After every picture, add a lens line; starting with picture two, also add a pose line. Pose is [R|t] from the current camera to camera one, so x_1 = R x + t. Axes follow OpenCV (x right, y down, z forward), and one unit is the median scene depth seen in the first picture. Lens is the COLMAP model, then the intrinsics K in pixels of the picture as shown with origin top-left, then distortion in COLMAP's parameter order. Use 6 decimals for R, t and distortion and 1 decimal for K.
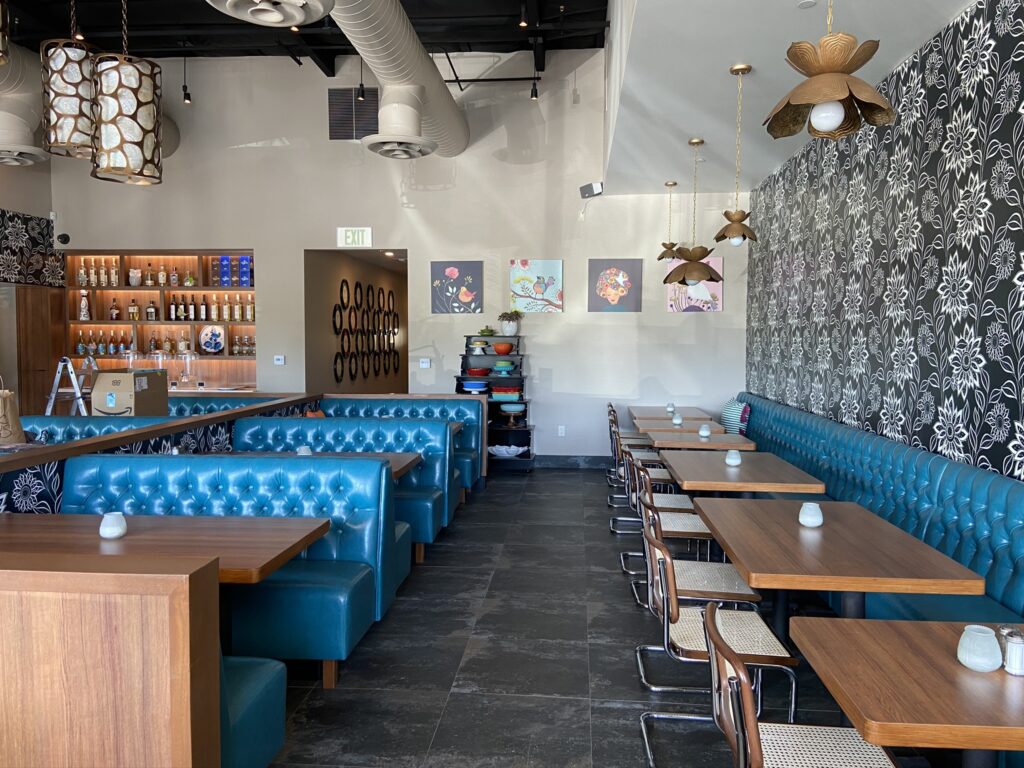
lens RADIAL K [[780.7, 0, 507.6], [0, 780.7, 377.9], [0, 0, 1]] dist [0.053427, -0.021844]
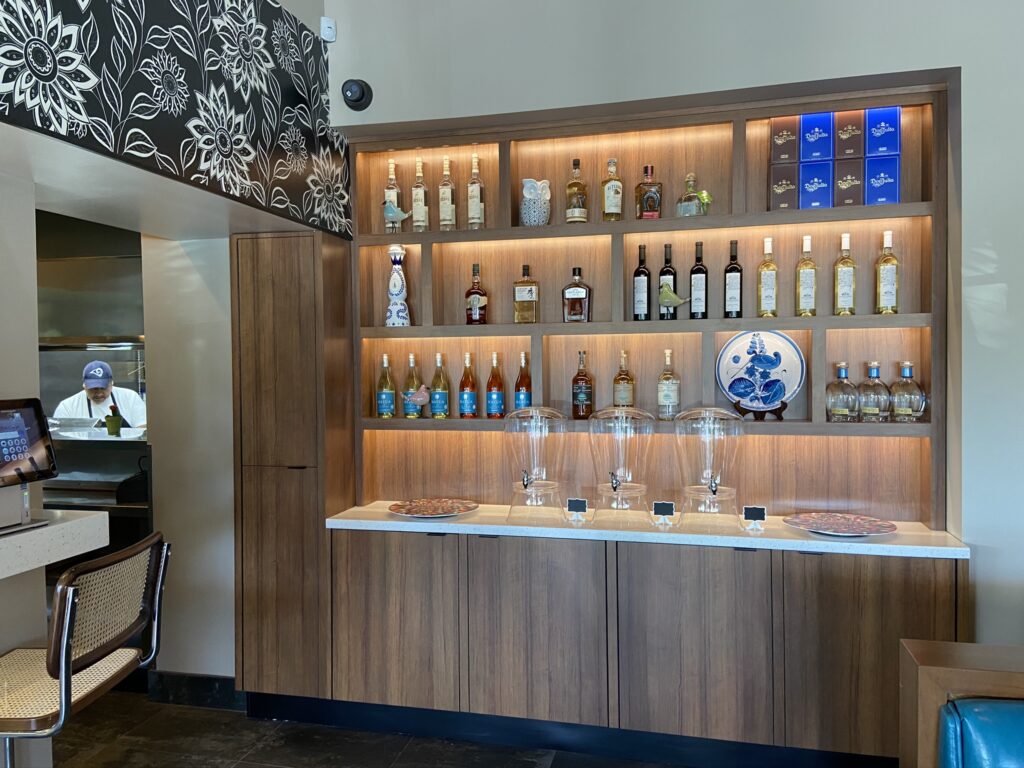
lens RADIAL K [[780.7, 0, 517.7], [0, 780.7, 387.6], [0, 0, 1]] dist [0.053427, -0.021844]
pose [[0.987217, -0.012637, -0.158882, -0.423782], [0.009847, 0.999783, -0.018332, -0.037397], [0.159079, 0.016533, 0.987127, 0.651399]]
